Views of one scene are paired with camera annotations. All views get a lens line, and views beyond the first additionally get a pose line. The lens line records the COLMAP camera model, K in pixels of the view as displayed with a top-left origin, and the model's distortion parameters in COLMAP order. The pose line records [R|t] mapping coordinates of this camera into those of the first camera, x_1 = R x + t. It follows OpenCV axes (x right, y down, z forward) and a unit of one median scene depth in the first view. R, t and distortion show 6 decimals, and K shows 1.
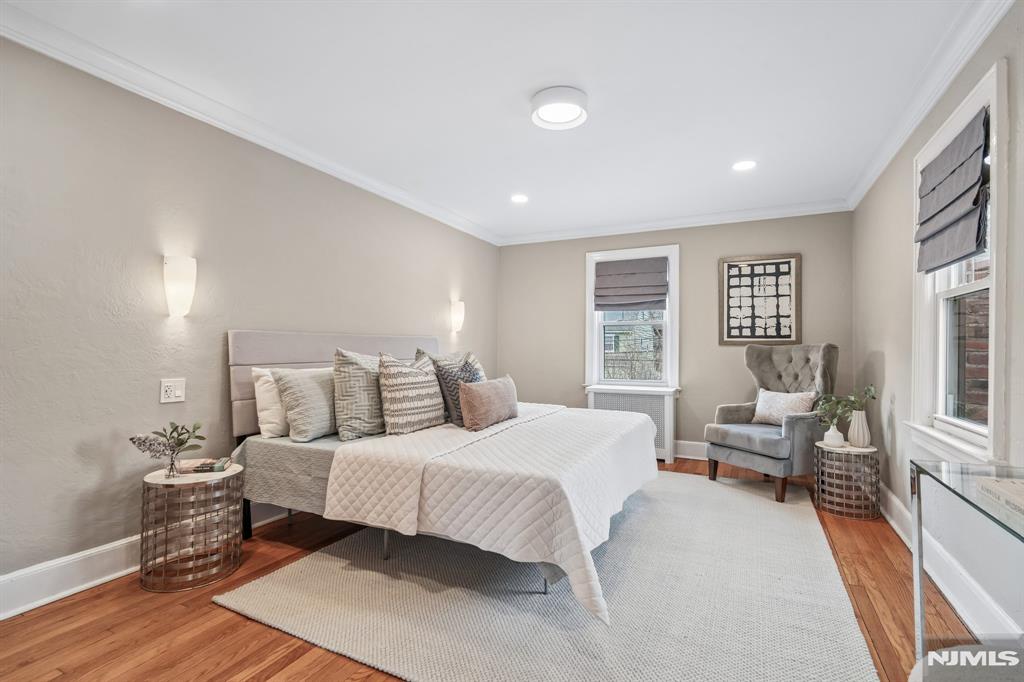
lens RADIAL K [[480.6, 0, 512.8], [0, 480.6, 345.0], [0, 0, 1]] dist [0.004594, -0.004231]
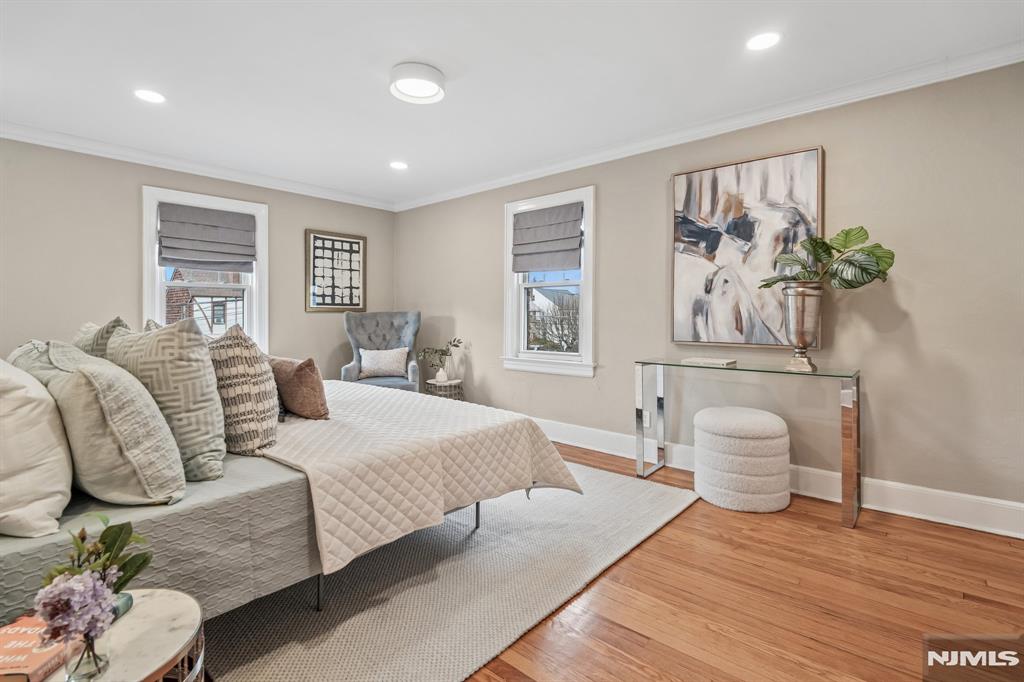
lens RADIAL K [[480.6, 0, 542.2], [0, 480.6, 314.1], [0, 0, 1]] dist [0.004594, -0.004231]
pose [[0.213785, -0.004595, 0.976870, -0.494987], [-0.002150, 0.999984, 0.005175, -0.001479], [-0.976878, -0.003207, 0.213772, 0.290027]]
